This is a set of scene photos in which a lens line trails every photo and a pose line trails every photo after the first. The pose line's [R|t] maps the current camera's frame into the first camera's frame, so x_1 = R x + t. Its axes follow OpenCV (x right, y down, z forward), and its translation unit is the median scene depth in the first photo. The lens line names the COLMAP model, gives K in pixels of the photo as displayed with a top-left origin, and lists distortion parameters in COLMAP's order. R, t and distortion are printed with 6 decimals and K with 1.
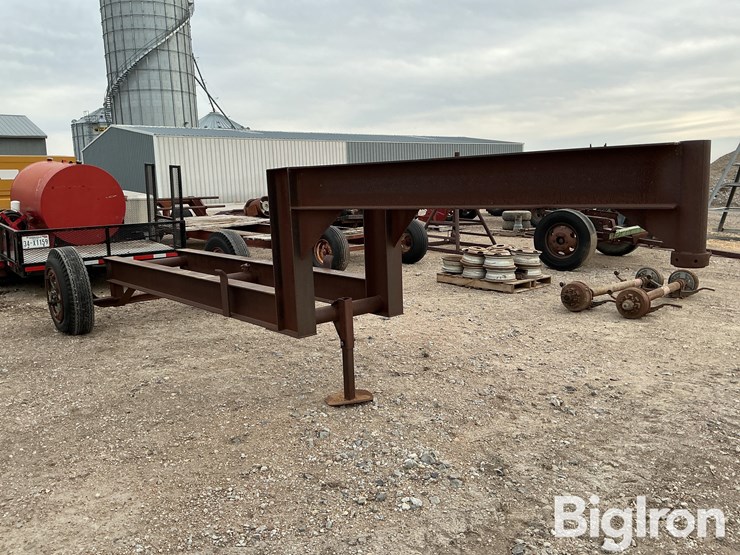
lens RADIAL K [[606.9, 0, 367.7], [0, 606.9, 286.7], [0, 0, 1]] dist [0.095555, -0.172460]
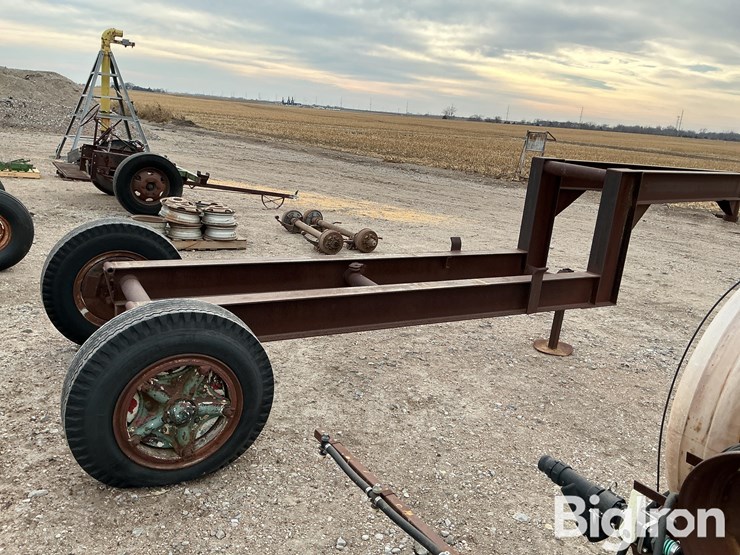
lens RADIAL K [[606.9, 0, 367.7], [0, 606.9, 286.7], [0, 0, 1]] dist [0.095555, -0.172460]
pose [[0.184474, -0.216225, 0.958758, -0.561516], [0.066776, 0.976003, 0.207266, -0.098587], [-0.980566, 0.025787, 0.194485, 0.493485]]
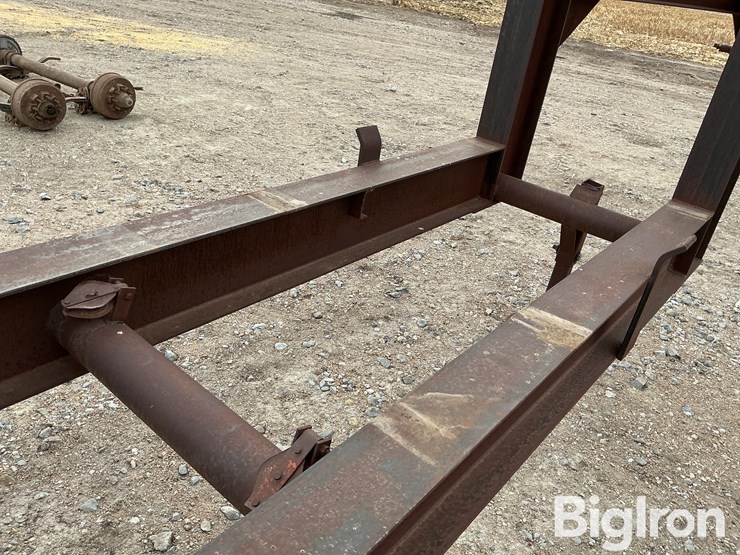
lens RADIAL K [[619.5, 0, 370.0], [0, 619.5, 277.5], [0, 0, 1]] dist [0.047081, -0.087422]
pose [[-0.186524, -0.455293, 0.870584, -0.235497], [0.031919, 0.882860, 0.468551, -0.078488], [-0.981932, 0.115184, -0.150142, 0.555747]]
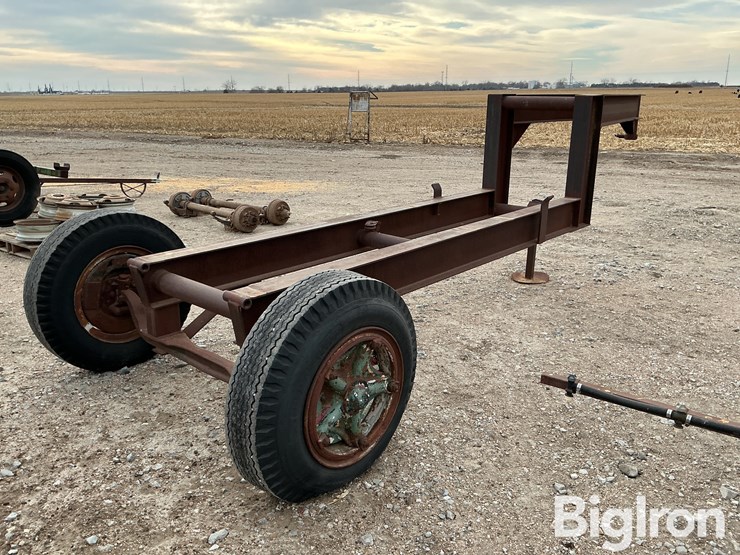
lens RADIAL K [[611.6, 0, 368.6], [0, 611.6, 280.0], [0, 0, 1]] dist [0.075125, -0.119626]
pose [[-0.148087, -0.248621, 0.957214, -0.544345], [0.169923, 0.947095, 0.272281, -0.100205], [-0.974267, 0.202974, -0.098006, 0.643065]]
